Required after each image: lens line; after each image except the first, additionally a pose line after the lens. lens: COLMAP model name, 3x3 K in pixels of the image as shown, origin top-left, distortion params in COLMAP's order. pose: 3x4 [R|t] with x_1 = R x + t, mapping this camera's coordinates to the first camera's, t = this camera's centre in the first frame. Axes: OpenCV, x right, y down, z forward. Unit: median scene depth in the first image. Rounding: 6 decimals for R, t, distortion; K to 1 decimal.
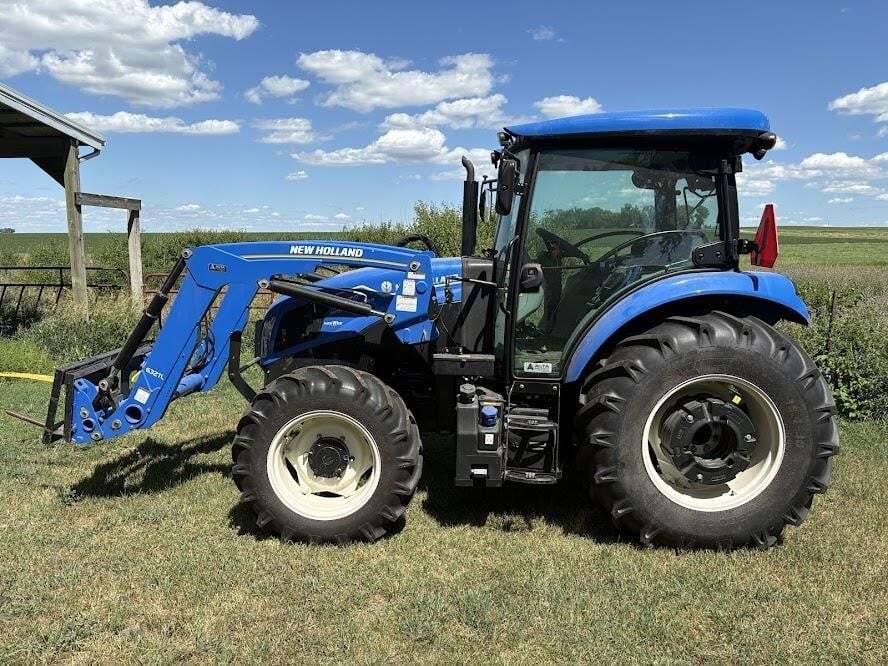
lens RADIAL K [[662.6, 0, 444.0], [0, 662.6, 333.0], [0, 0, 1]] dist [0.042579, -0.024307]
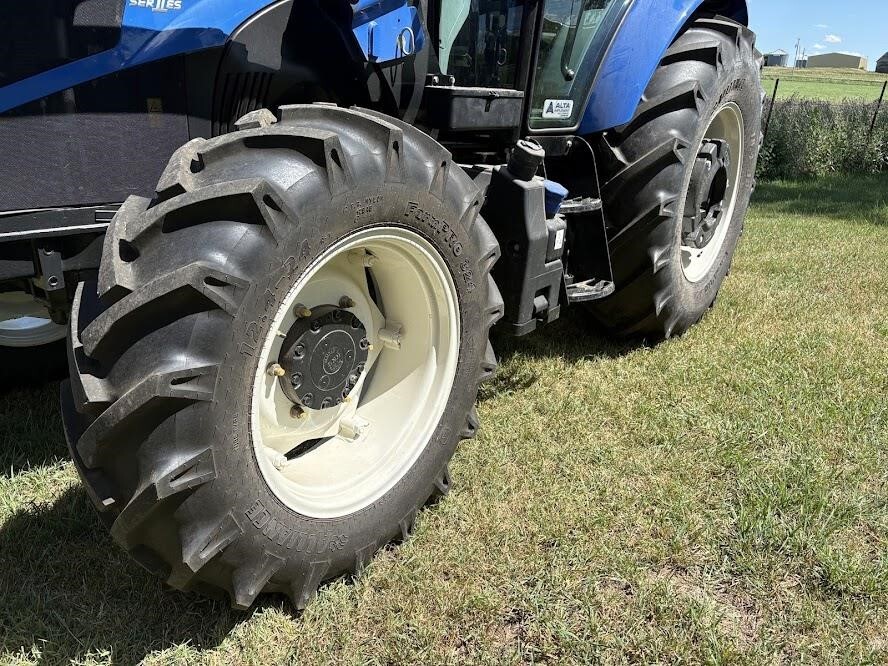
lens RADIAL K [[678.5, 0, 444.0], [0, 678.5, 333.0], [0, 0, 1]] dist [0.009009, 0.006419]
pose [[0.585889, -0.260969, 0.767222, -0.418184], [0.066864, 0.959069, 0.275165, 0.068415], [-0.807628, -0.109917, 0.579358, 0.696581]]
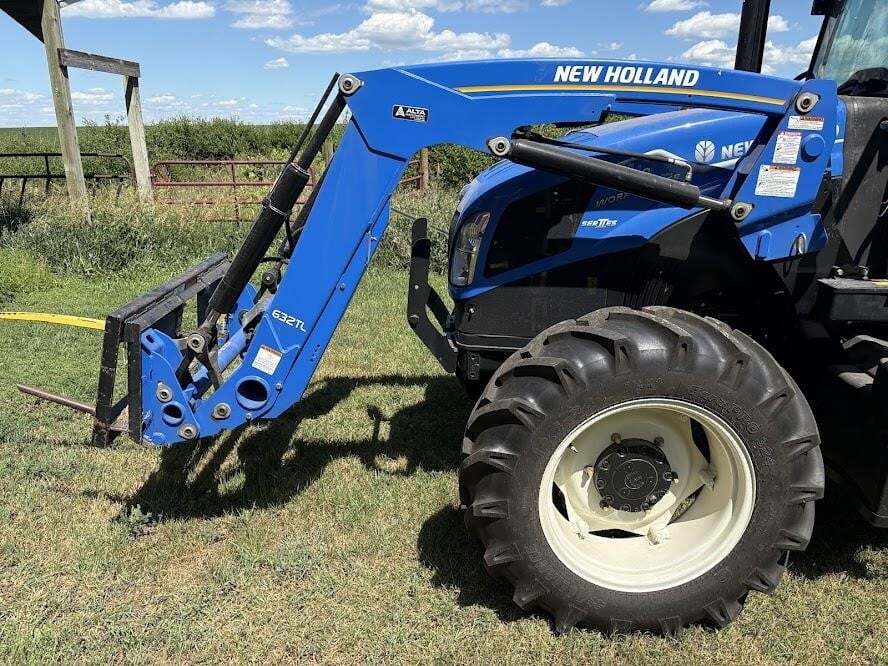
lens RADIAL K [[662.6, 0, 444.0], [0, 662.6, 333.0], [0, 0, 1]] dist [0.042579, -0.024307]
pose [[0.999762, -0.013474, 0.017169, -0.323162], [0.010711, 0.988337, 0.151904, -0.009647], [-0.019016, -0.151684, 0.988246, 0.472397]]
